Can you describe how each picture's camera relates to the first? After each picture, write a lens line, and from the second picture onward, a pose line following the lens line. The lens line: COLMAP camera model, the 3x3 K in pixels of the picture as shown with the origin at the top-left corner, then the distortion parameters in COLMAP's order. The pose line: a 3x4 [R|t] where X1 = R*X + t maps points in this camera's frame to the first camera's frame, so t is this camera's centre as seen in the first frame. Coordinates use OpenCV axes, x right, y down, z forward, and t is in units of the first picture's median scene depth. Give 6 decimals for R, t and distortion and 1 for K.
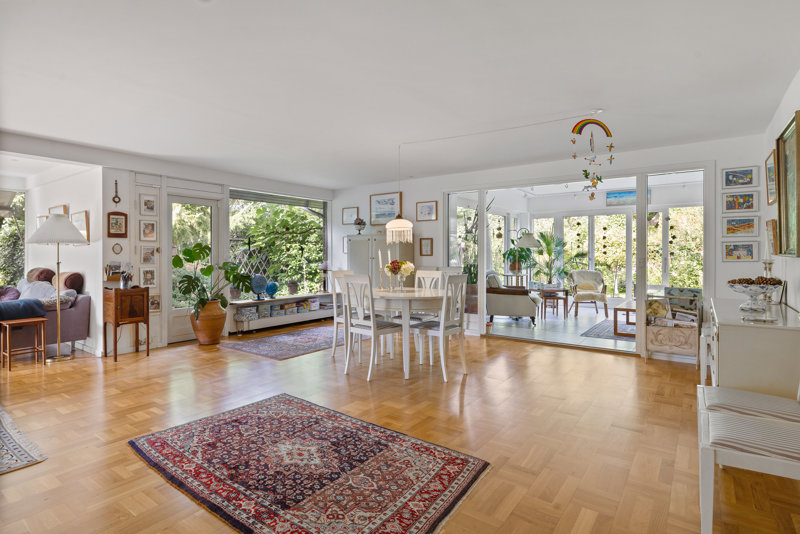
lens RADIAL K [[416.1, 0, 397.2], [0, 416.1, 256.2], [0, 0, 1]] dist [-0.003462, -0.000120]
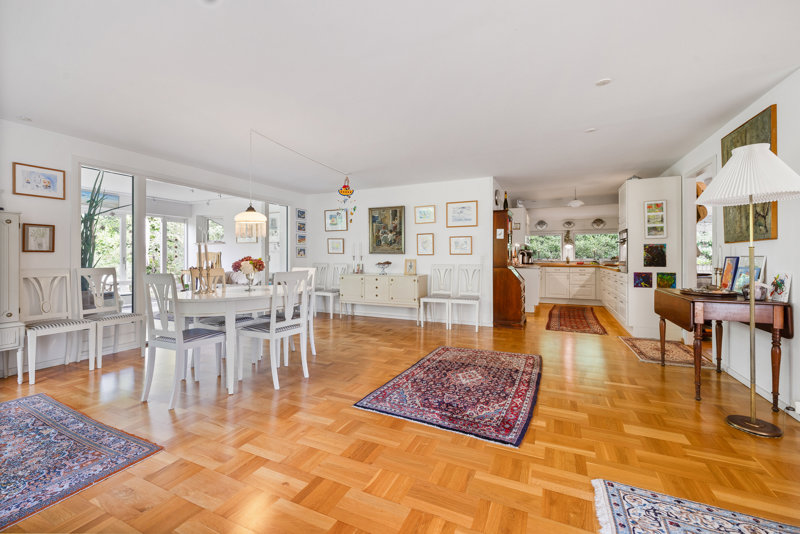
lens RADIAL K [[336.9, 0, 397.2], [0, 336.9, 258.0], [0, 0, 1]] dist [0.001899, 0.000462]
pose [[-0.190611, -0.001961, 0.981664, -0.901211], [0.005259, 0.999982, 0.003019, 0.014868], [-0.981652, 0.005738, -0.190597, 0.949149]]
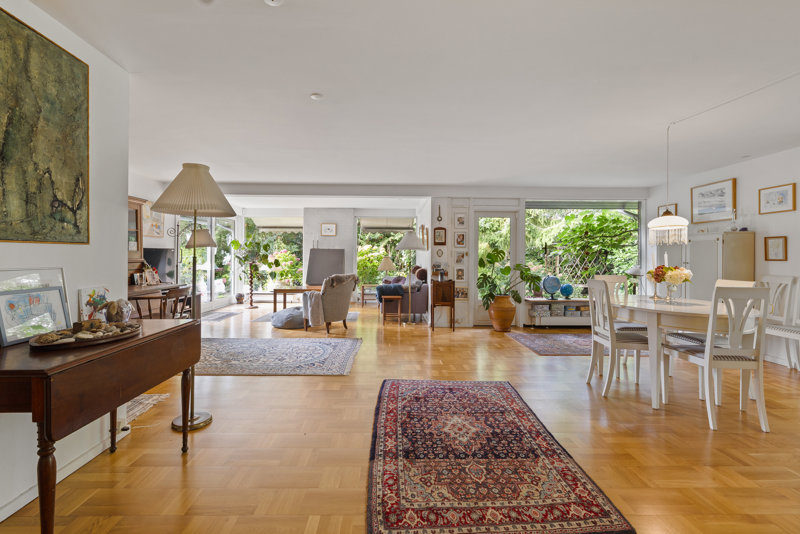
lens RADIAL K [[363.1, 0, 393.2], [0, 363.1, 256.6], [0, 0, 1]] dist [-0.000910, 0.000130]
pose [[0.602261, 0.003511, -0.798292, 0.290924], [-0.009583, 0.999950, -0.002832, -0.000727], [0.798242, 0.009355, 0.602264, 0.147482]]
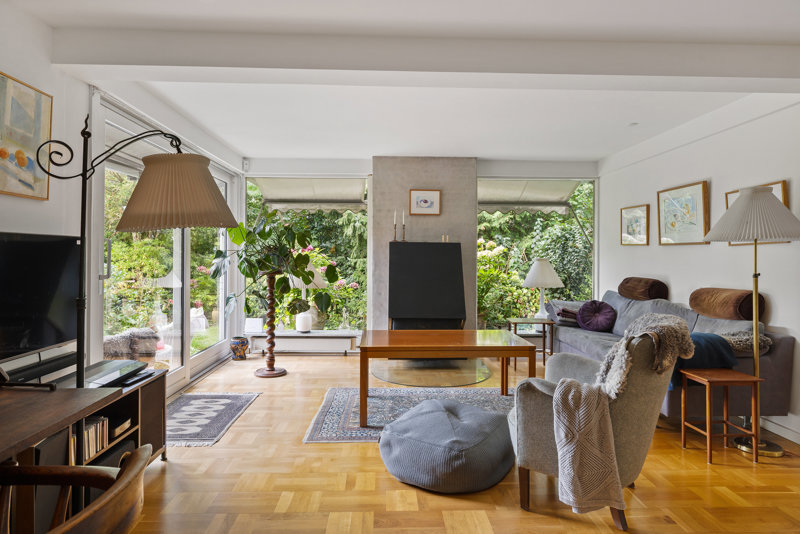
lens RADIAL K [[451.5, 0, 399.1], [0, 451.5, 255.0], [0, 0, 1]] dist [-0.000740, -0.000087]
pose [[0.621157, 0.000415, -0.783686, -0.768714], [-0.008748, 0.999941, -0.006403, -0.004193], [0.783637, 0.010833, 0.621125, 0.289166]]
